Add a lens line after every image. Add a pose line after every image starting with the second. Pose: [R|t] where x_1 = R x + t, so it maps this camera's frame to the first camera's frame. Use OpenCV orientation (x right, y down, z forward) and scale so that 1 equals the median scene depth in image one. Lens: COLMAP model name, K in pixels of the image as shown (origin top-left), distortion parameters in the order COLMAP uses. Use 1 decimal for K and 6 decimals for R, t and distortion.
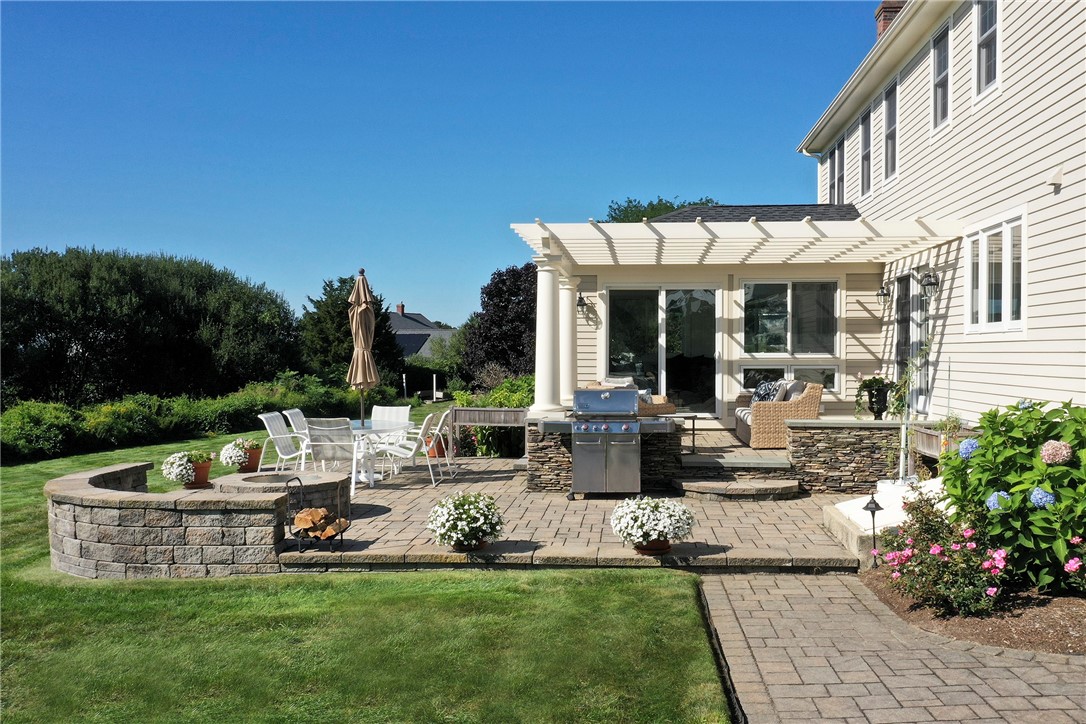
lens RADIAL K [[997.2, 0, 668.6], [0, 997.2, 358.5], [0, 0, 1]] dist [0.000019, -0.013895]
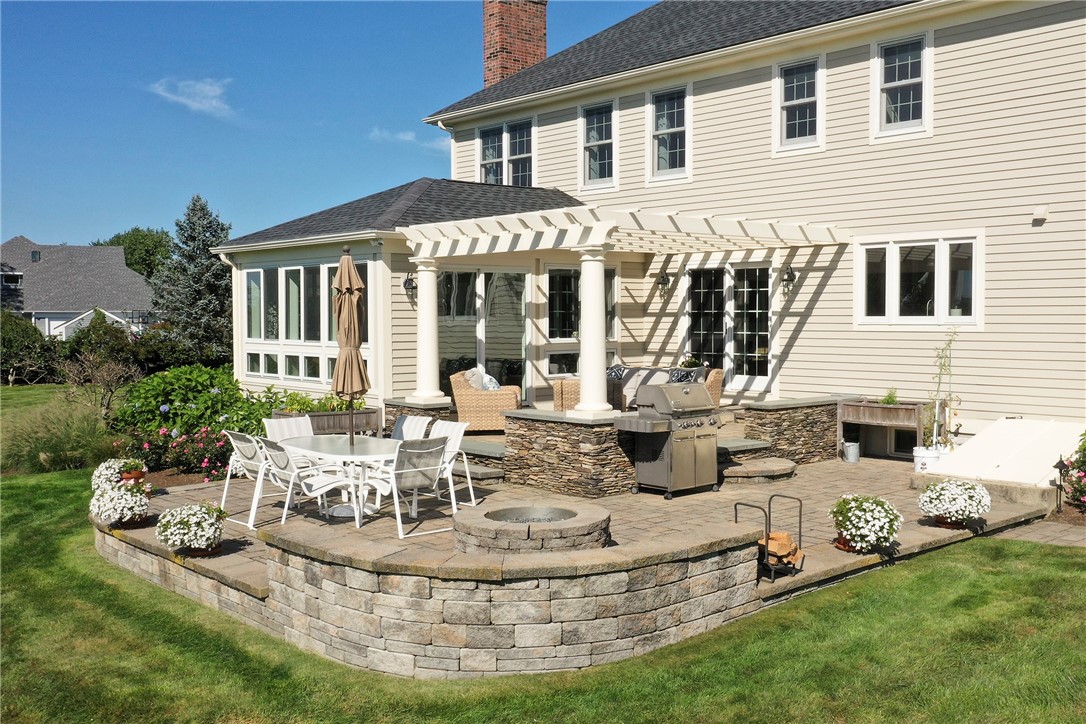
lens RADIAL K [[997.2, 0, 668.6], [0, 997.2, 358.5], [0, 0, 1]] dist [0.000019, -0.013895]
pose [[0.728305, -0.033004, 0.684458, -0.712524], [0.008383, 0.999194, 0.039261, -0.032672], [-0.685202, -0.022856, 0.727995, 0.269598]]
